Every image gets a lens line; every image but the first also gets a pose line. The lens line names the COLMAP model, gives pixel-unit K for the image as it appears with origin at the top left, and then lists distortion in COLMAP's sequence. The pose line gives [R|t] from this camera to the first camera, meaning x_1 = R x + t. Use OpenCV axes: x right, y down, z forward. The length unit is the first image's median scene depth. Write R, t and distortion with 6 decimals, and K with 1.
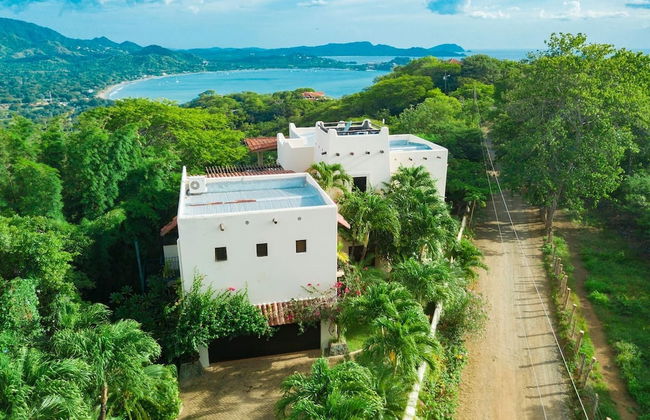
lens RADIAL K [[505.5, 0, 325.0], [0, 505.5, 210.0], [0, 0, 1]] dist [-0.003275, 0.049577]
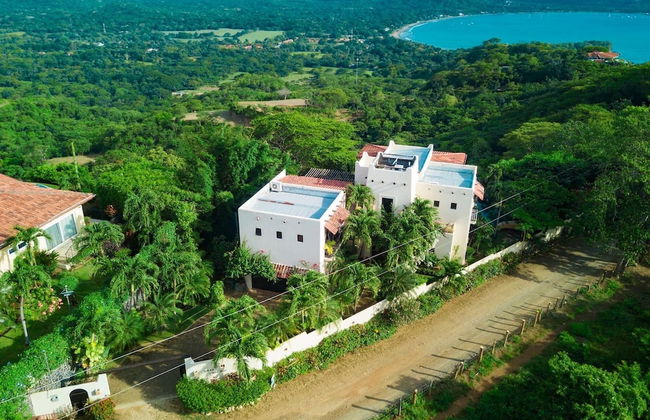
lens RADIAL K [[505.5, 0, 325.0], [0, 505.5, 210.0], [0, 0, 1]] dist [-0.003275, 0.049577]
pose [[0.854161, 0.227694, -0.467509, 0.417554], [-0.176903, 0.972652, 0.150508, -0.152907], [0.488993, -0.045854, 0.871082, -0.233017]]
